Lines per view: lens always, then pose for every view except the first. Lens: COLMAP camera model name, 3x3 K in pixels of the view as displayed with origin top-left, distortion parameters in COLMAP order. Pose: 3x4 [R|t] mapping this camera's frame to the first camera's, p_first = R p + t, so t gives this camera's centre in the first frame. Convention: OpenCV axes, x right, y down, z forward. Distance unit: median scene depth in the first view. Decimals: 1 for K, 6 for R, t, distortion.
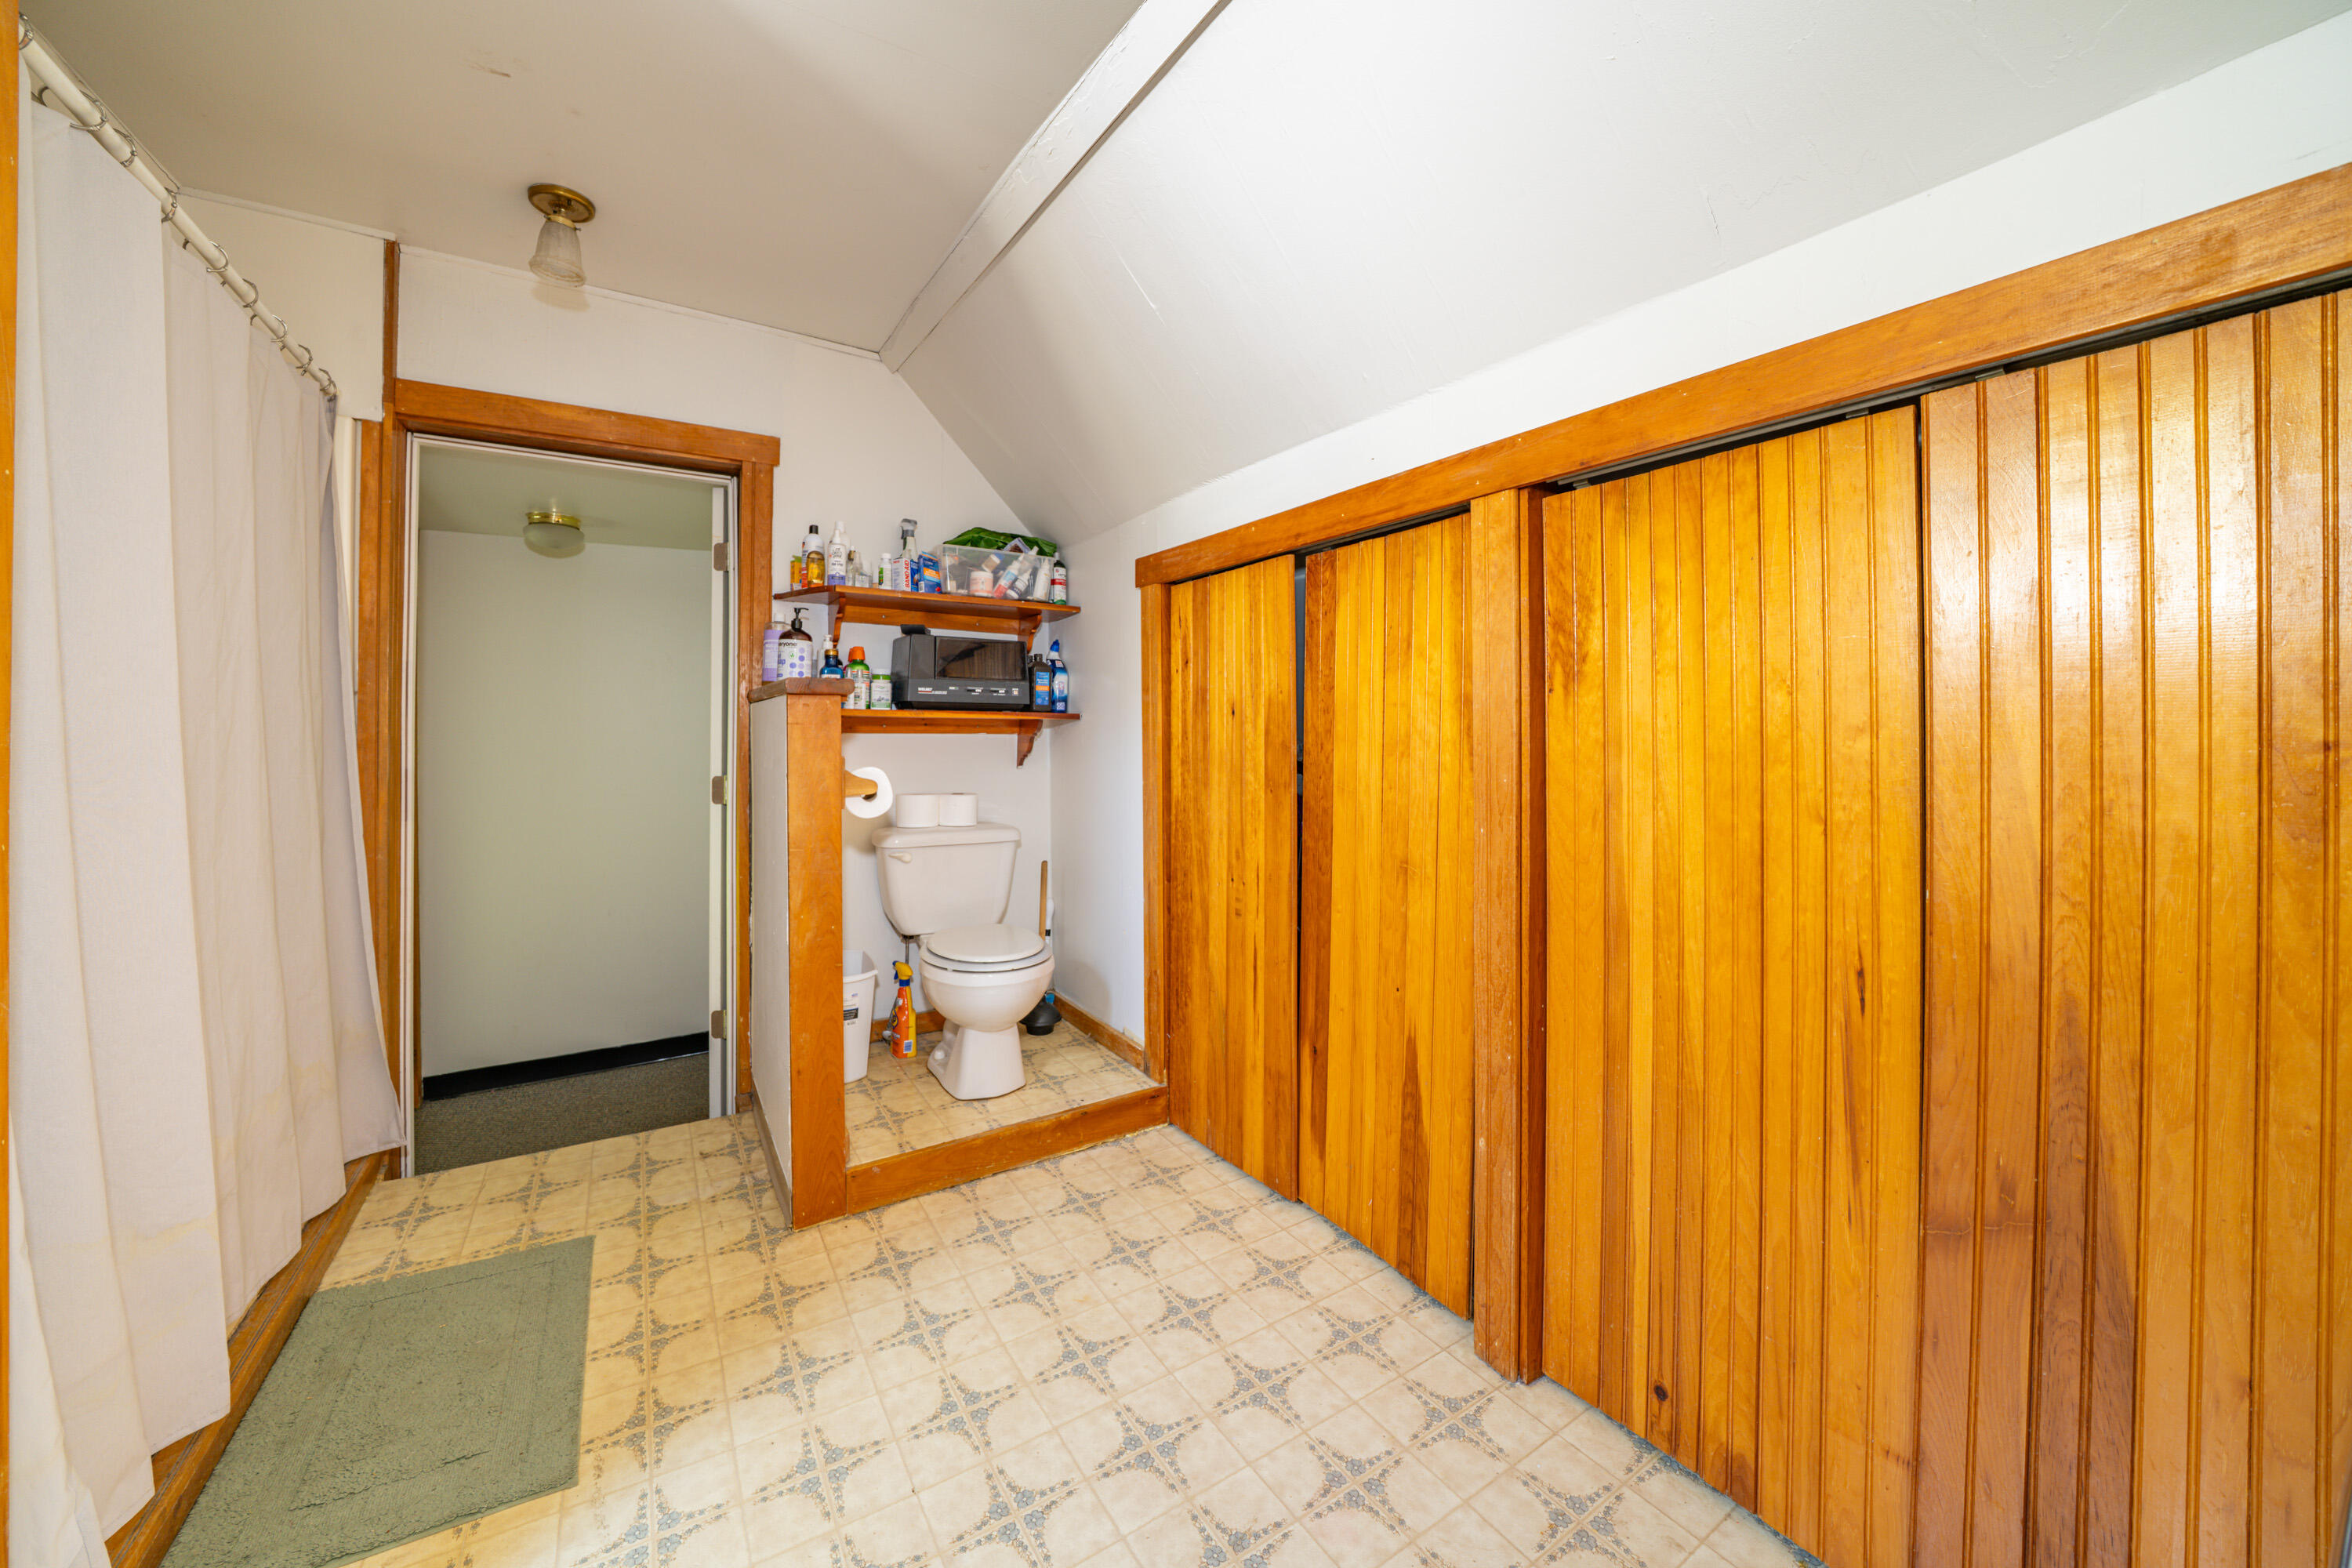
lens RADIAL K [[857.5, 0, 1145.7], [0, 857.5, 730.6], [0, 0, 1]] dist [-0.006391, -0.000201]
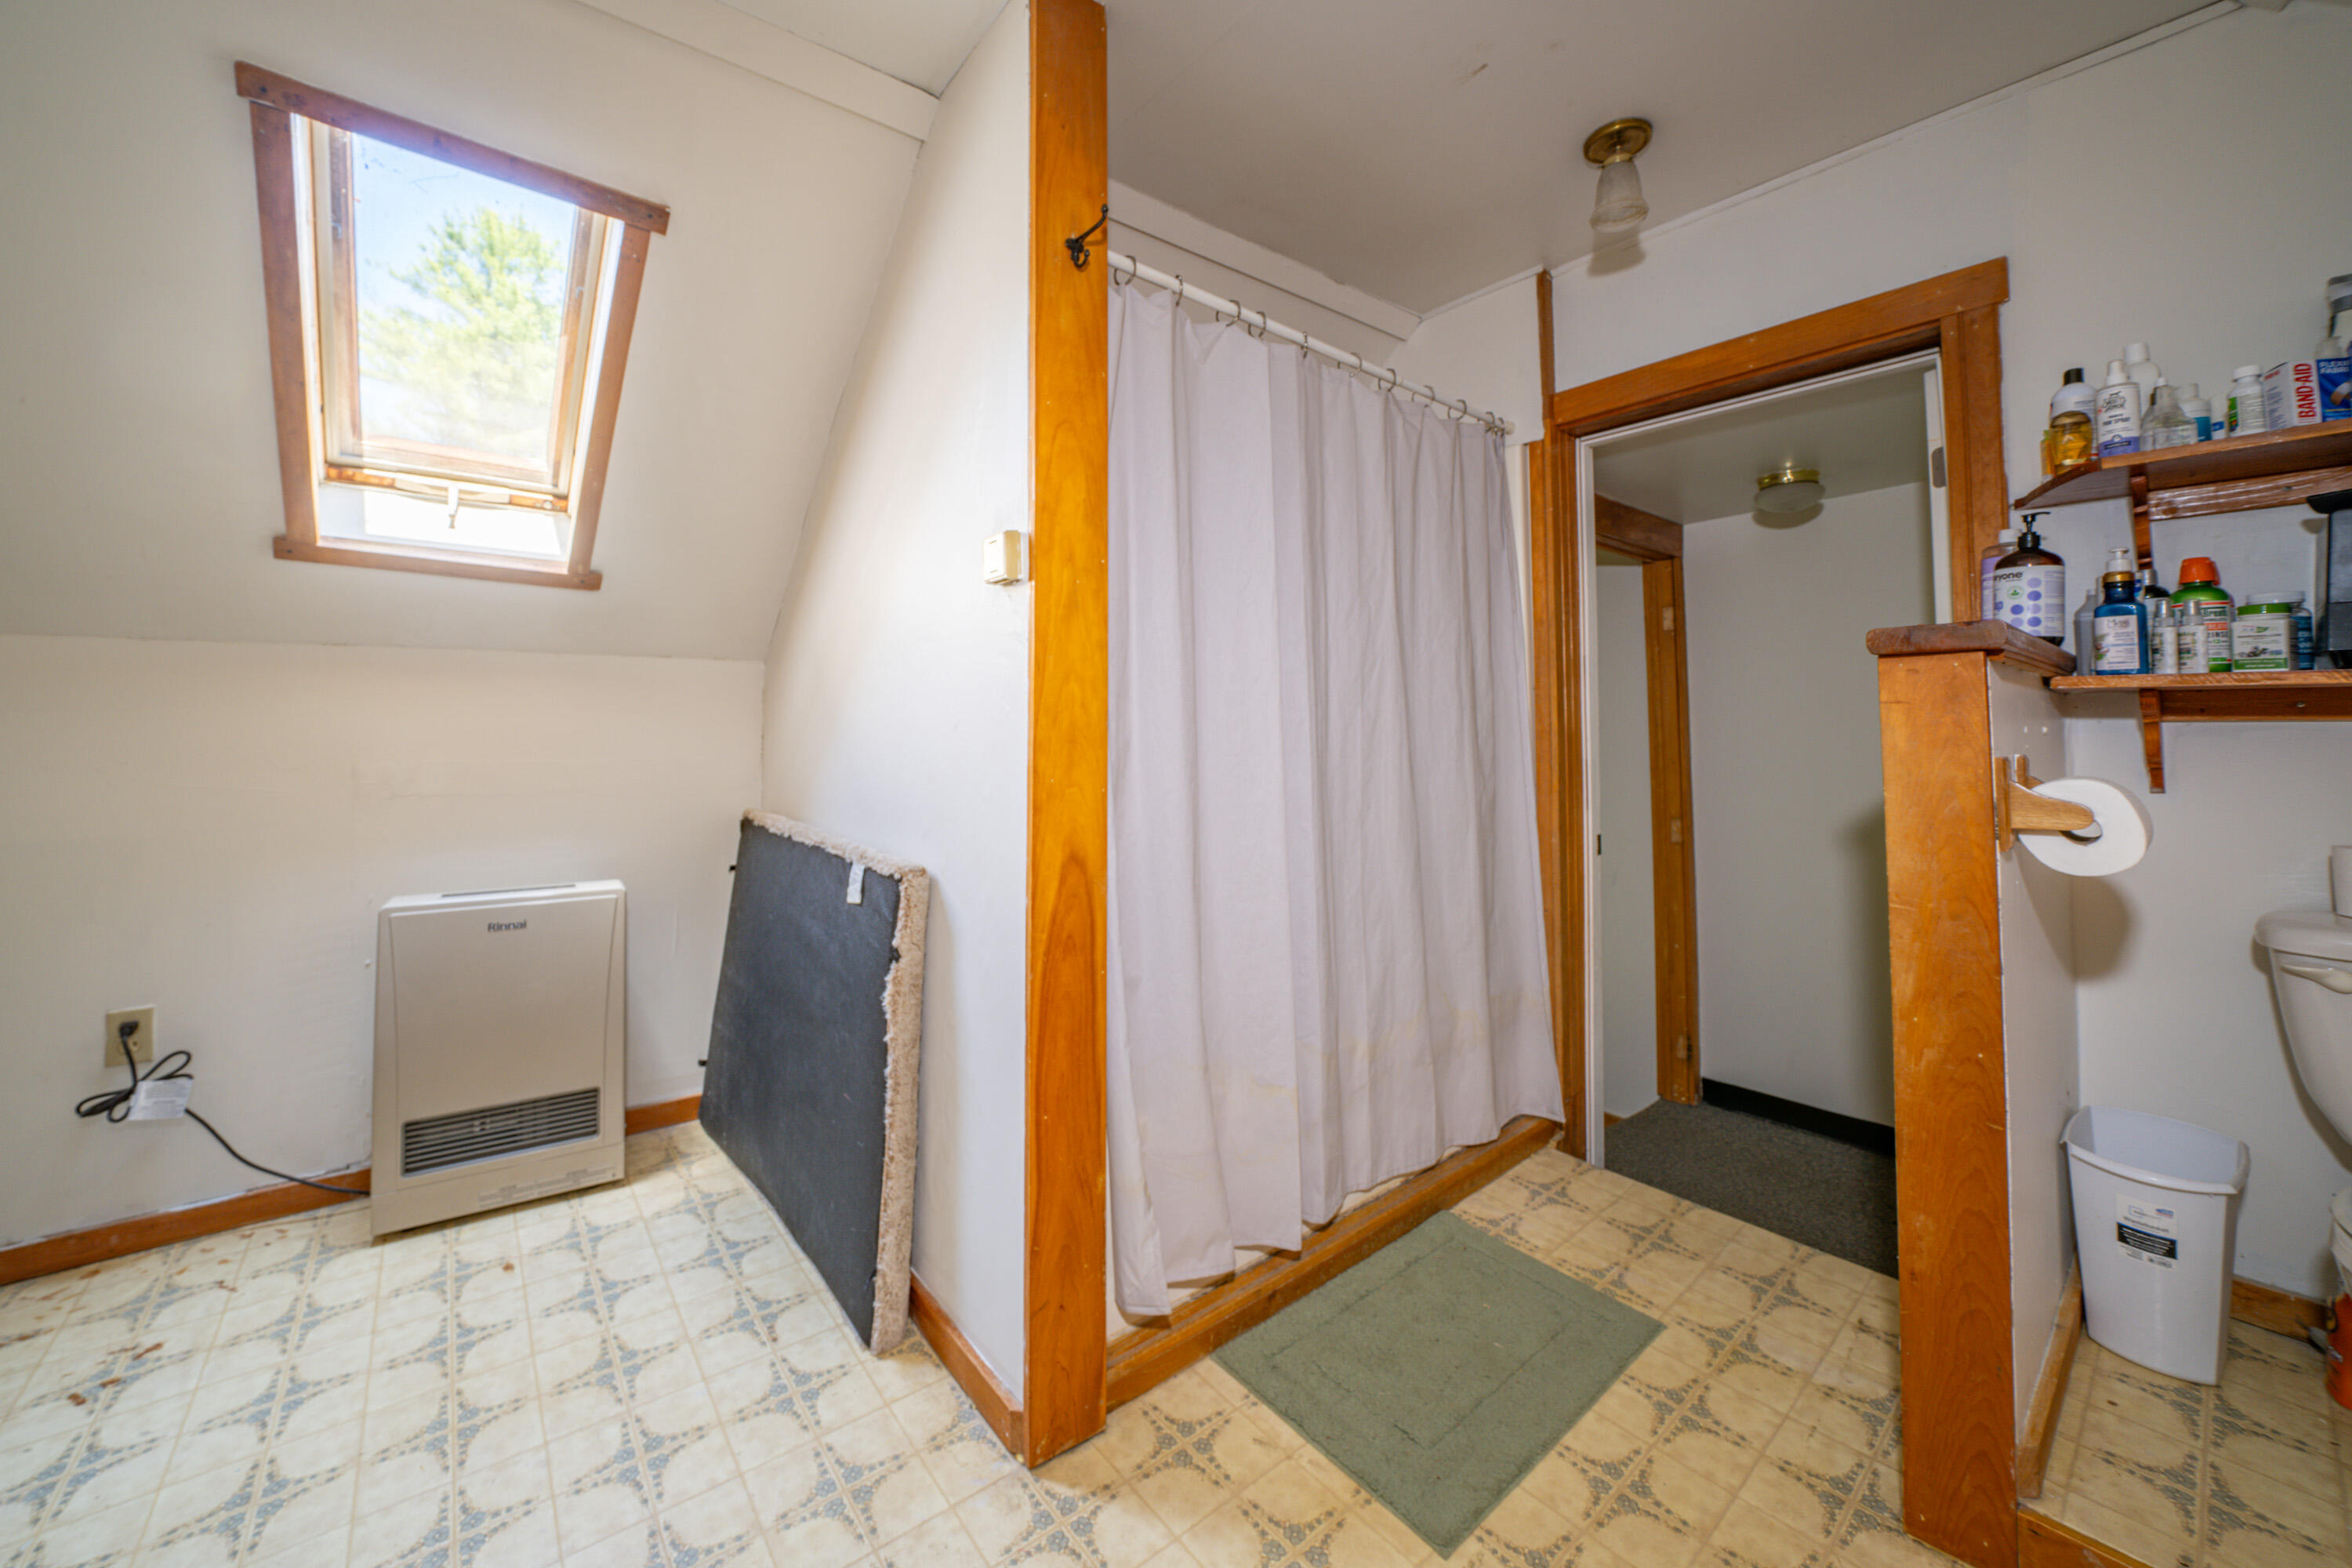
lens RADIAL K [[888.6, 0, 1139.1], [0, 888.6, 695.5], [0, 0, 1]] dist [-0.017902, 0.001877]
pose [[0.124678, -0.040148, -0.991385, 0.148361], [0.002134, 0.999190, -0.040196, 0.010559], [0.992195, 0.002896, 0.124662, 0.354504]]
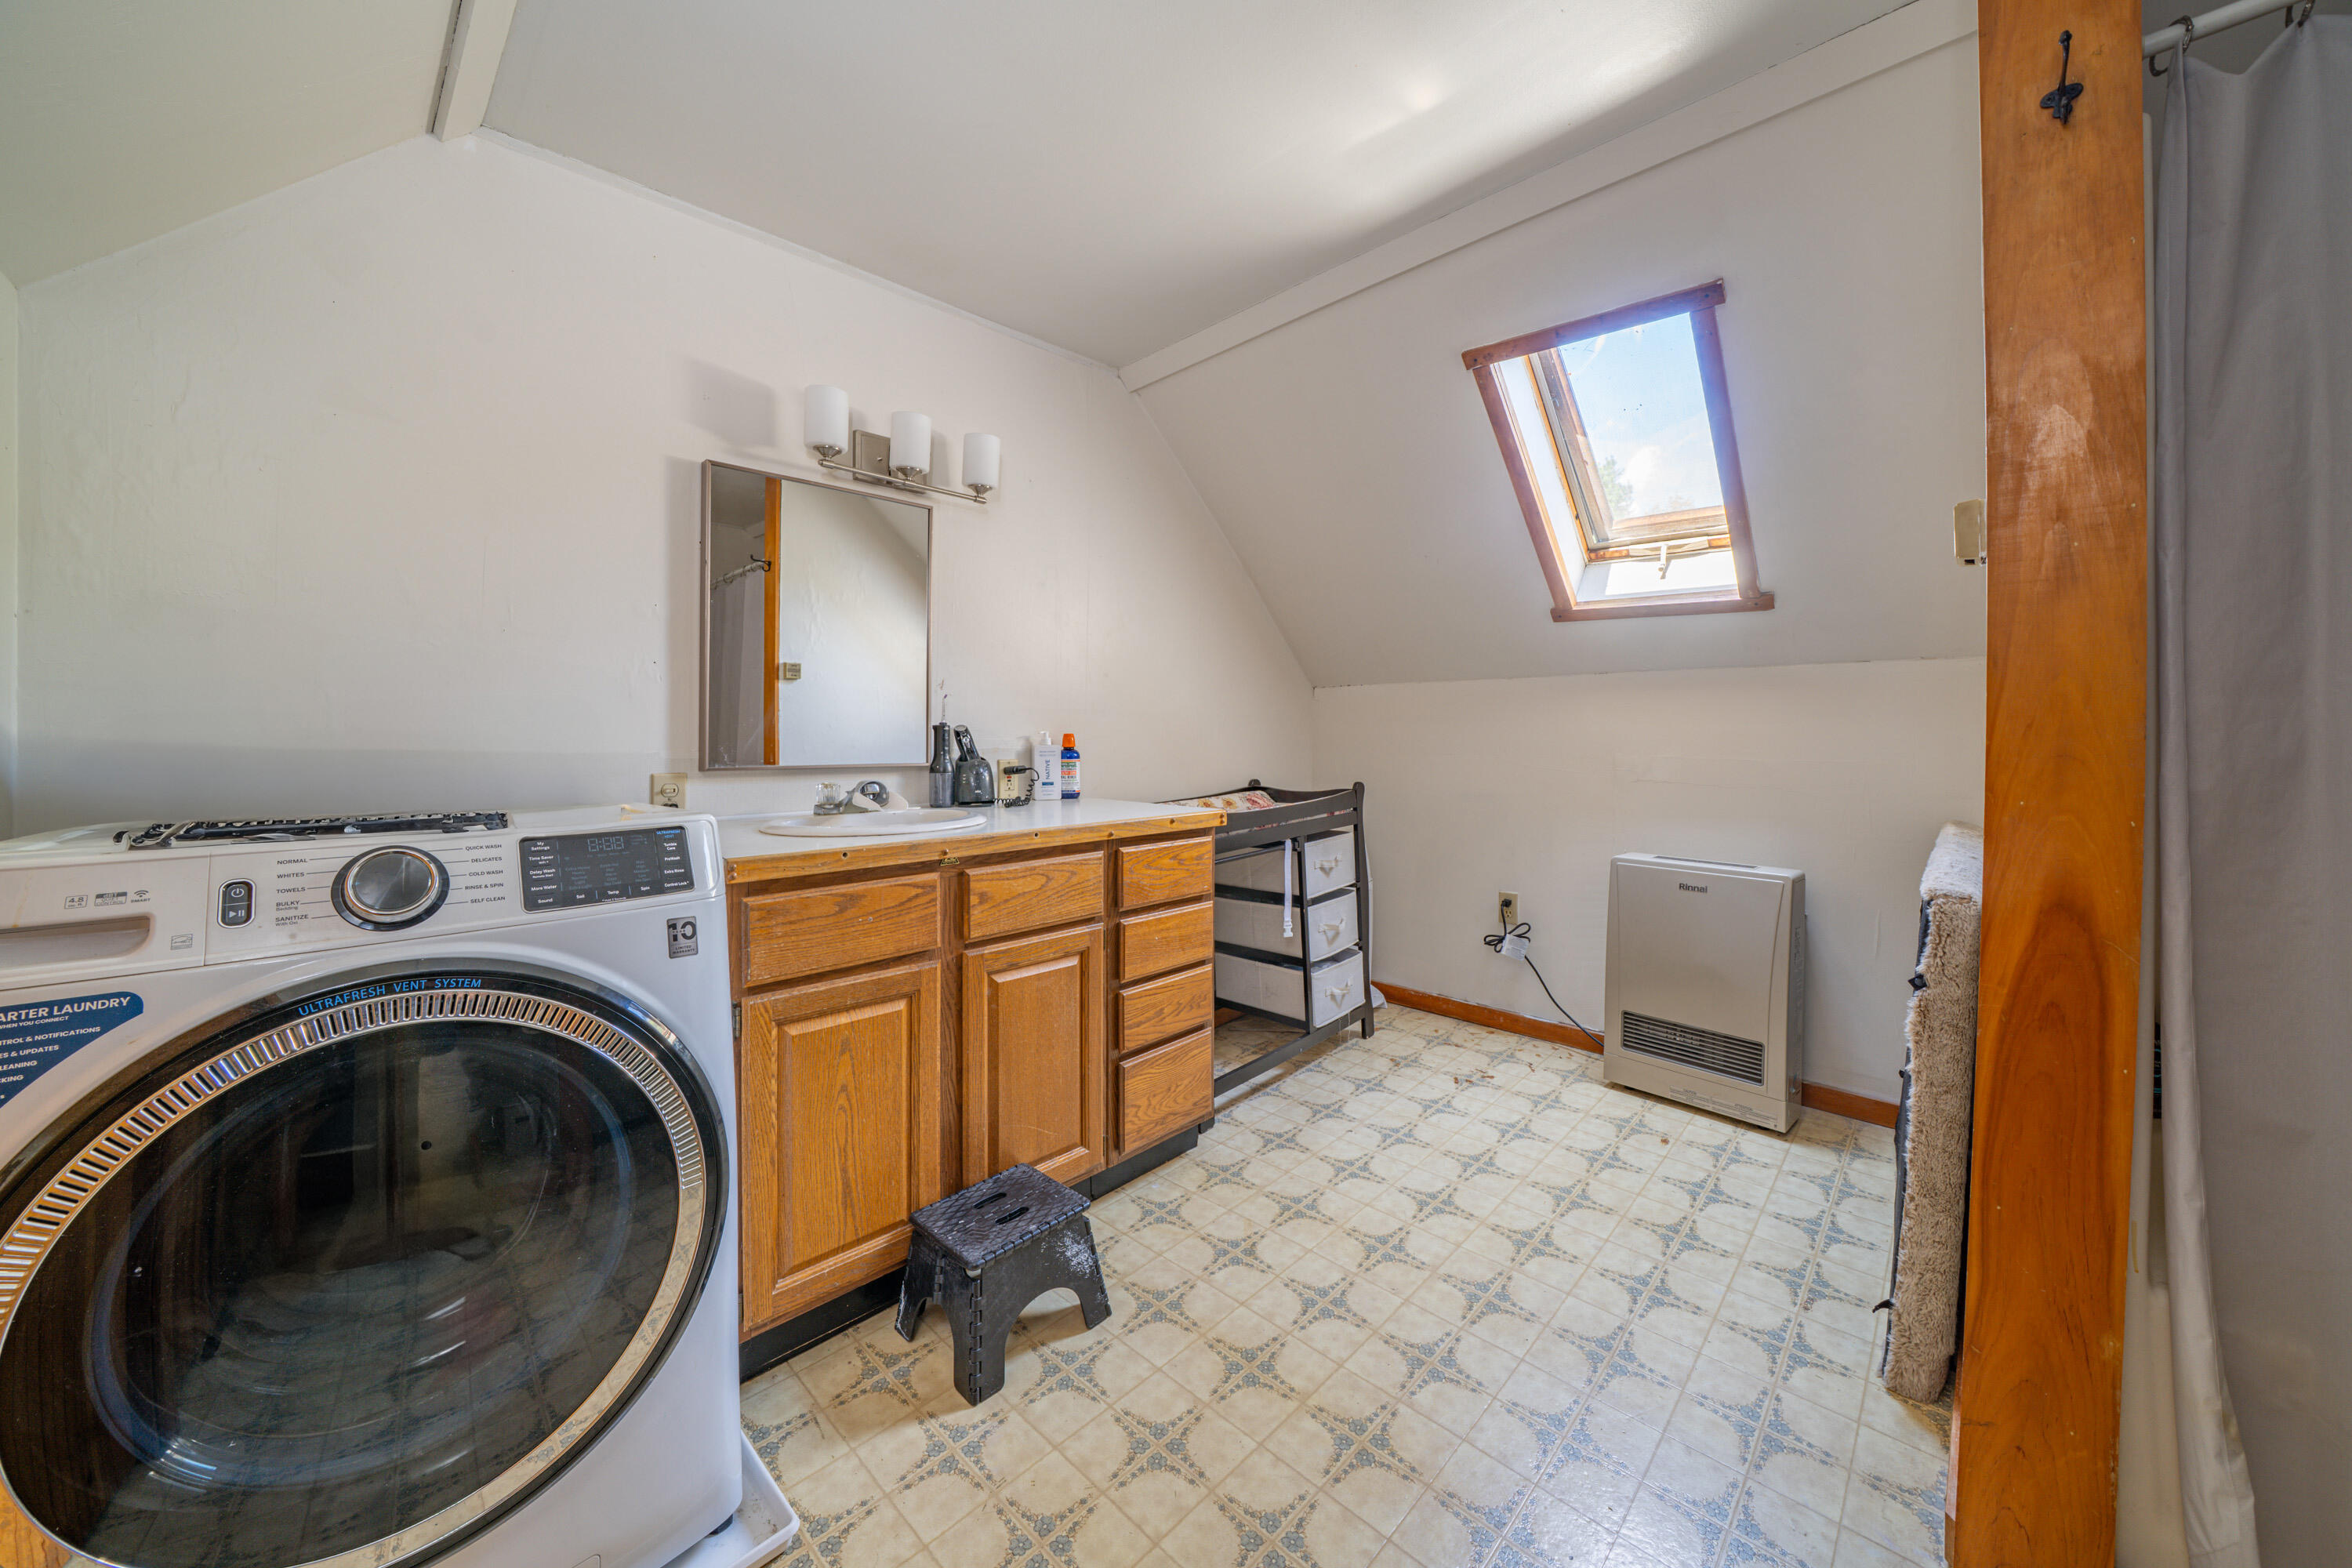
lens RADIAL K [[857.5, 0, 1157.1], [0, 857.5, 735.5], [0, 0, 1]] dist [-0.006391, -0.000201]
pose [[-0.970036, -0.000506, -0.242962, 0.102241], [-0.002390, 0.999969, 0.007459, 0.004006], [0.242951, 0.007816, -0.970007, 0.764255]]
